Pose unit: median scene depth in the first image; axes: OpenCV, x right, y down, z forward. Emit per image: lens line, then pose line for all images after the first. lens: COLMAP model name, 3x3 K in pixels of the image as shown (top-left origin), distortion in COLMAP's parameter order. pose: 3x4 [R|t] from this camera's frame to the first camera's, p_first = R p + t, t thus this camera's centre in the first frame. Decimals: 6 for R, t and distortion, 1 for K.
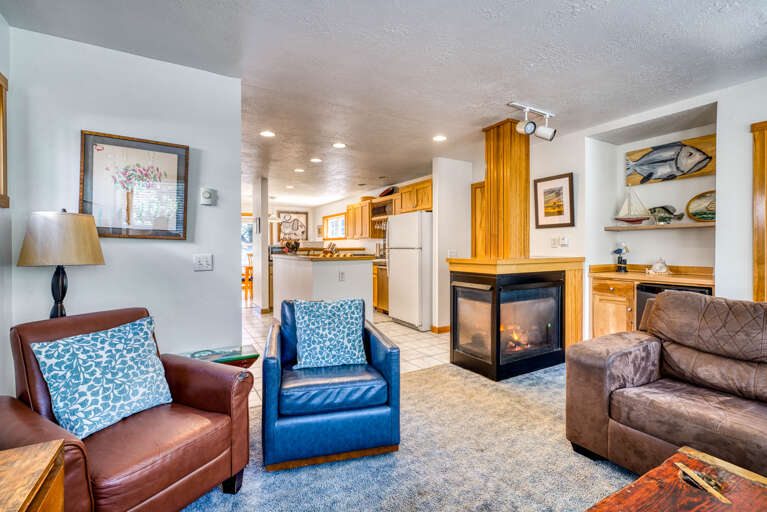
lens RADIAL K [[333.4, 0, 382.7], [0, 333.4, 251.2], [0, 0, 1]] dist [-0.002085, -0.000644]
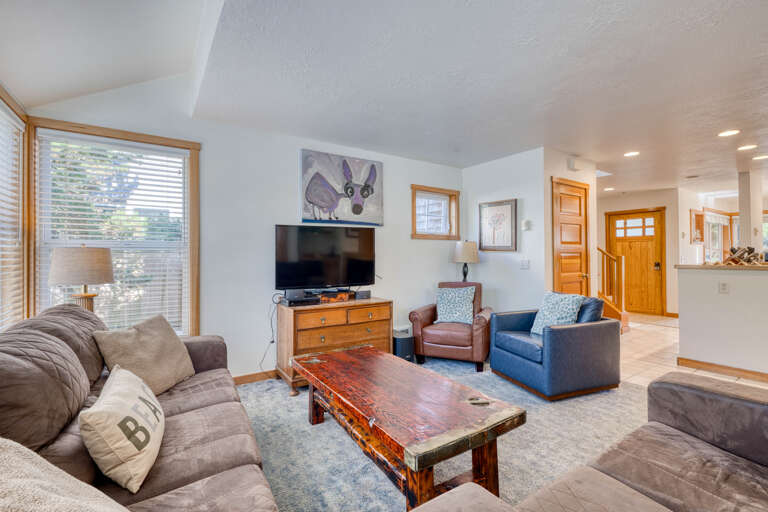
lens RADIAL K [[333.8, 0, 383.1], [0, 333.8, 254.7], [0, 0, 1]] dist [-0.002085, -0.000644]
pose [[0.051490, -0.011550, -0.998607, 1.275083], [-0.005189, 0.999917, -0.011833, 0.011644], [0.998660, 0.005791, 0.051426, 0.221468]]
